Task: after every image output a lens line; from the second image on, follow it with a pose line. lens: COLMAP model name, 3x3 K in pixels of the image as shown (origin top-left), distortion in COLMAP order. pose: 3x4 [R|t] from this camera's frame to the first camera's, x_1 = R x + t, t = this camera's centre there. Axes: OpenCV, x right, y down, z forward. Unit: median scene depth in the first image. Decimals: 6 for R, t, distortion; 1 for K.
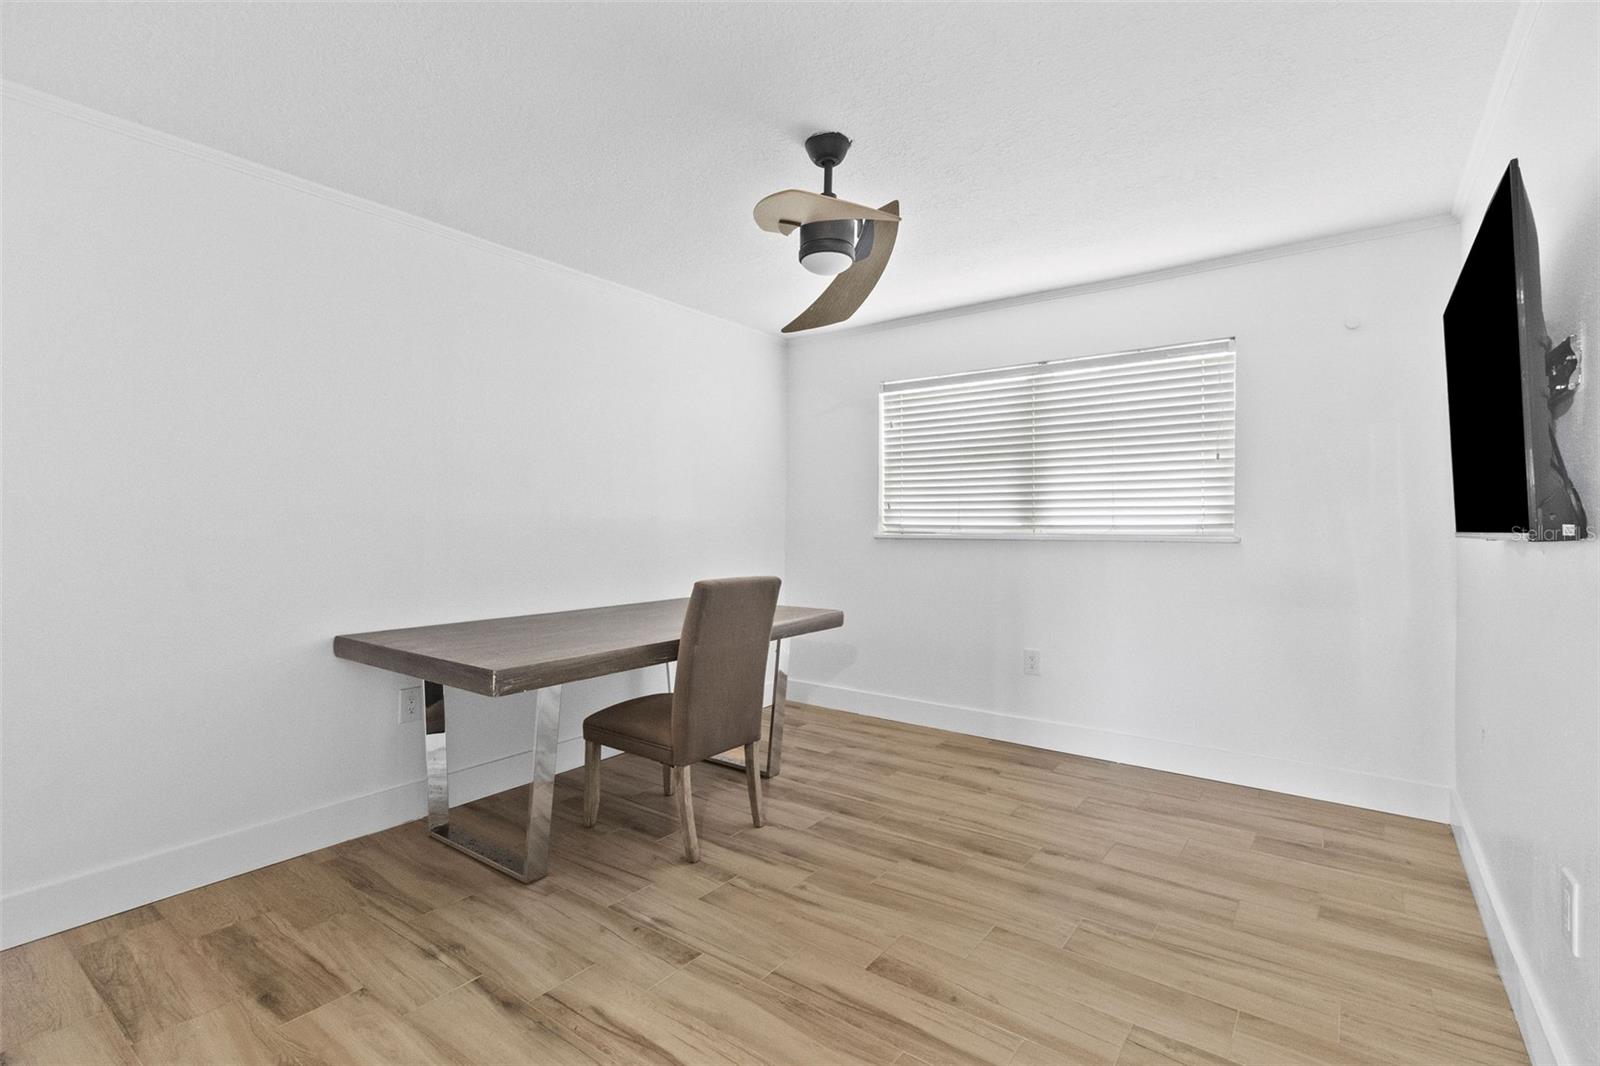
lens RADIAL K [[740.5, 0, 794.4], [0, 740.5, 531.4], [0, 0, 1]] dist [0.005598, 0.000195]
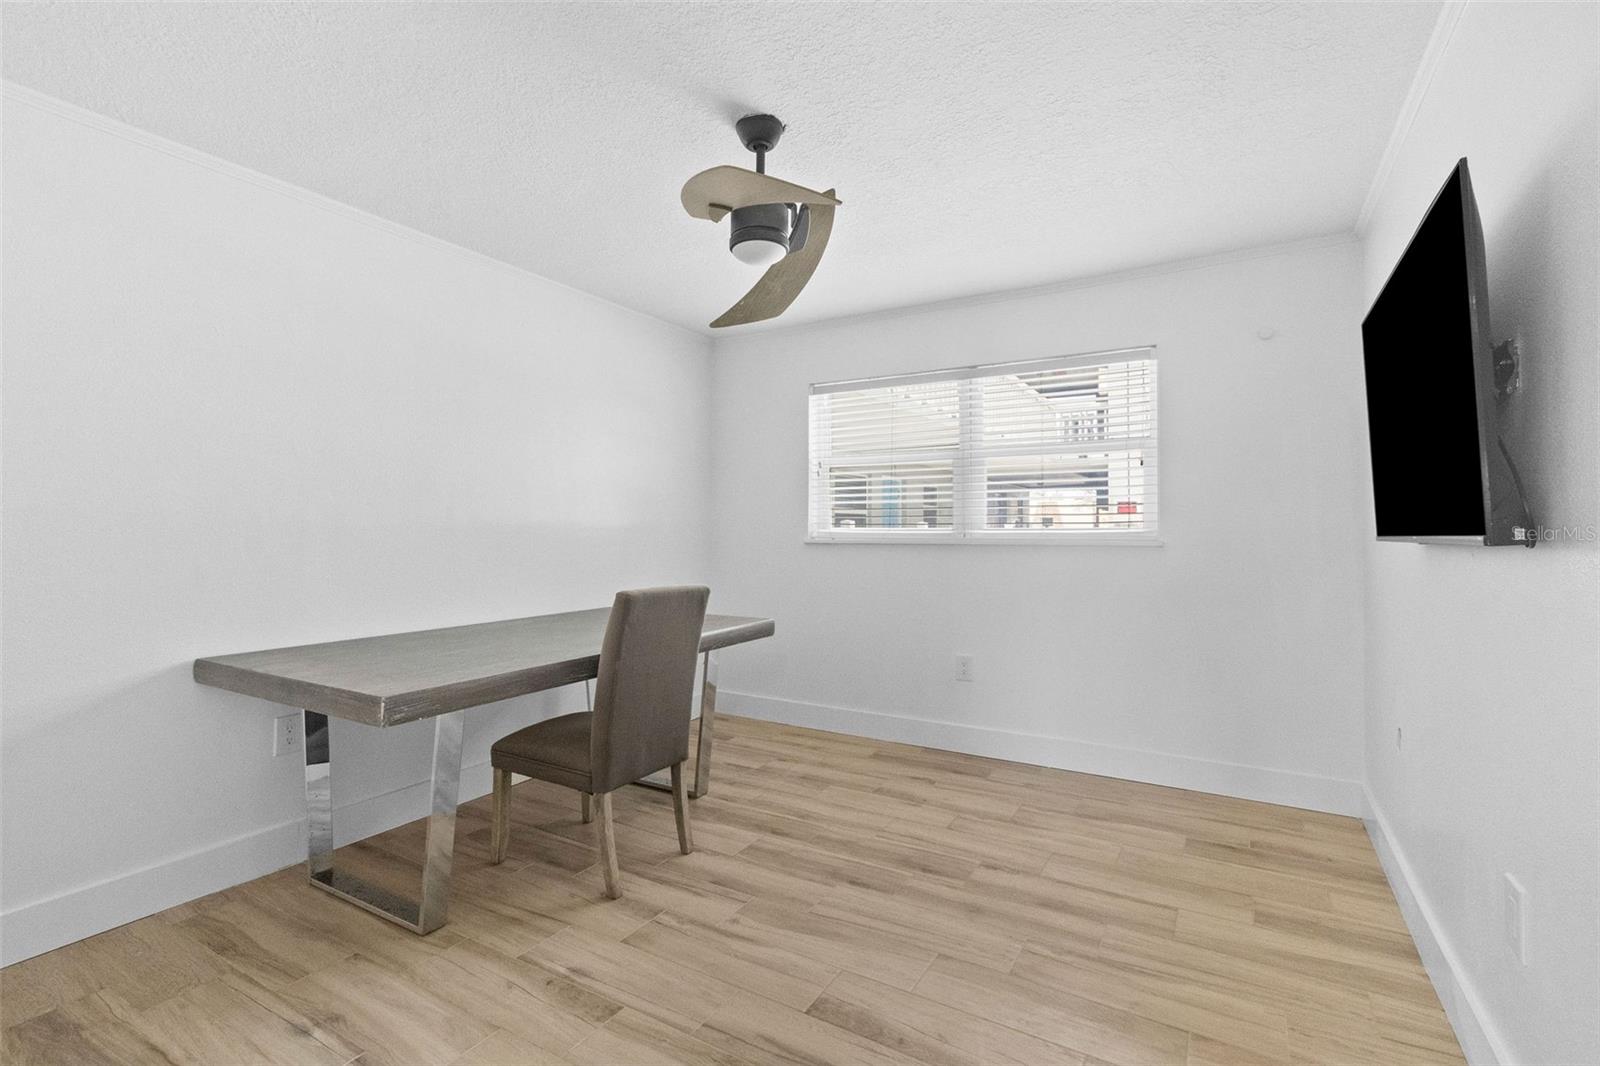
lens RADIAL K [[735.5, 0, 796.9], [0, 735.5, 525.9], [0, 0, 1]] dist [0.003170, -0.000290]
pose [[0.994484, -0.001487, 0.104878, -0.007672], [0.002996, 0.999894, -0.014234, -0.000903], [-0.104846, 0.014470, 0.994383, 0.069650]]
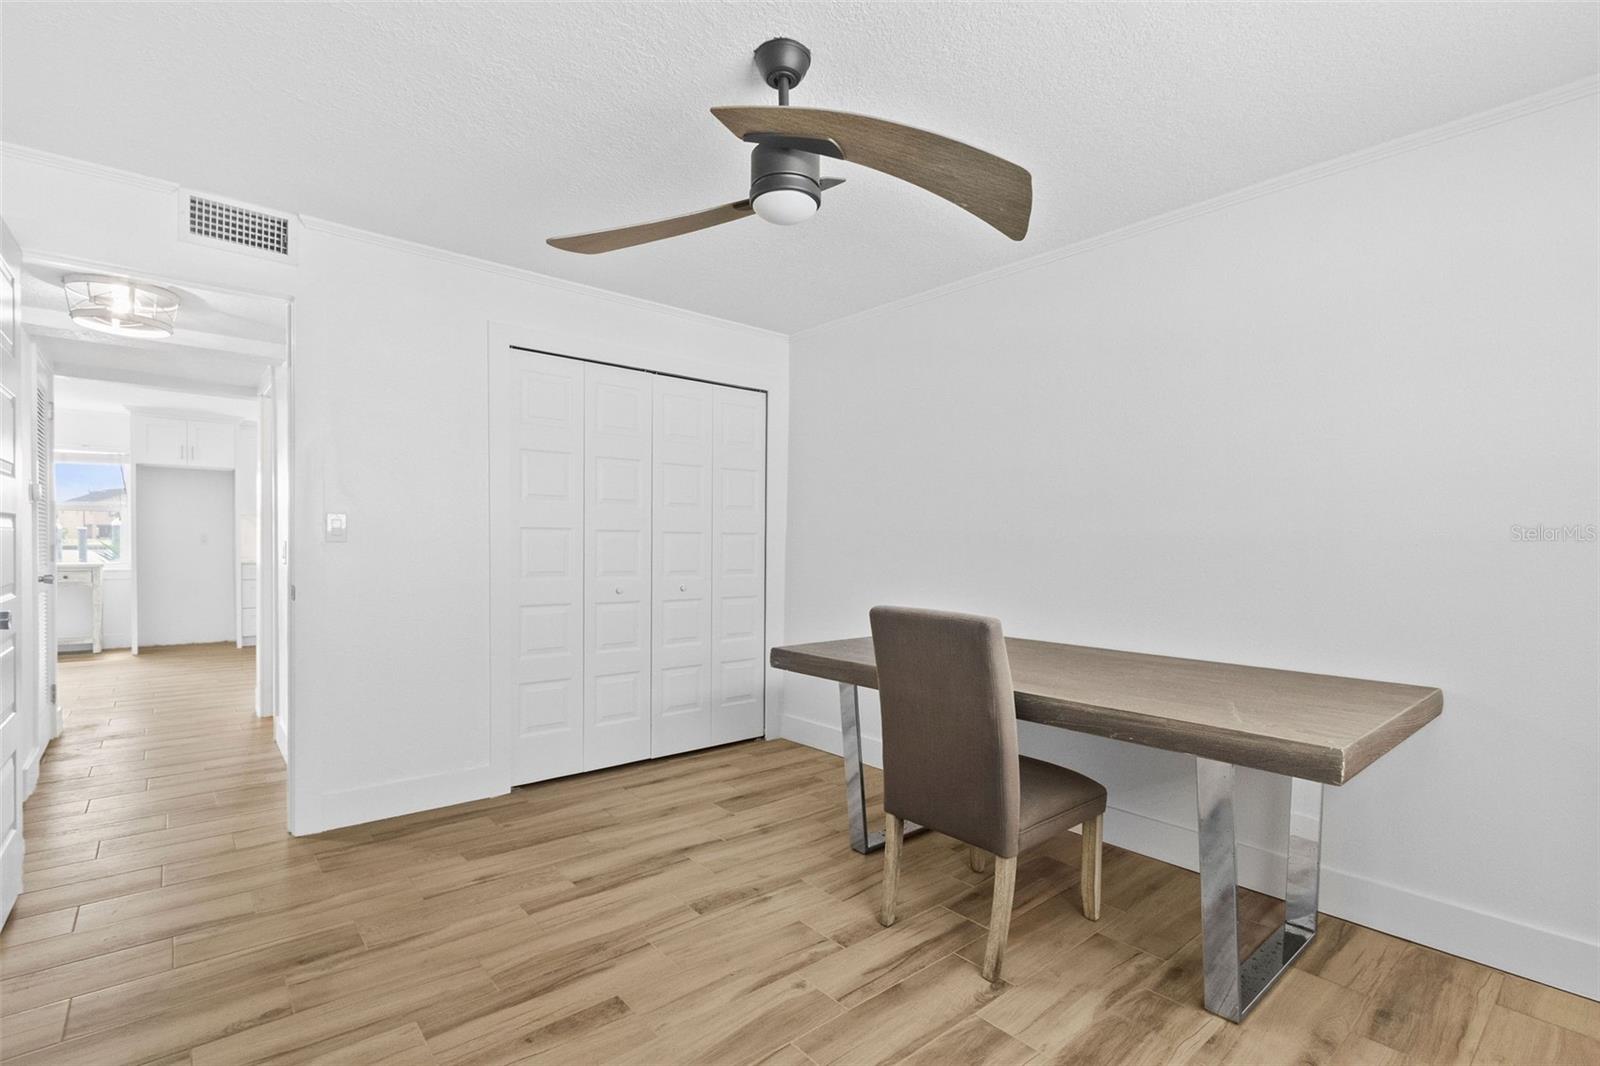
lens RADIAL K [[741.2, 0, 785.8], [0, 741.2, 543.2], [0, 0, 1]] dist [0.001348, -0.000443]
pose [[-0.230079, -0.004408, -0.973162, 0.821260], [-0.020362, 0.999793, 0.000285, -0.005328], [0.972959, 0.019881, -0.230121, 1.181112]]
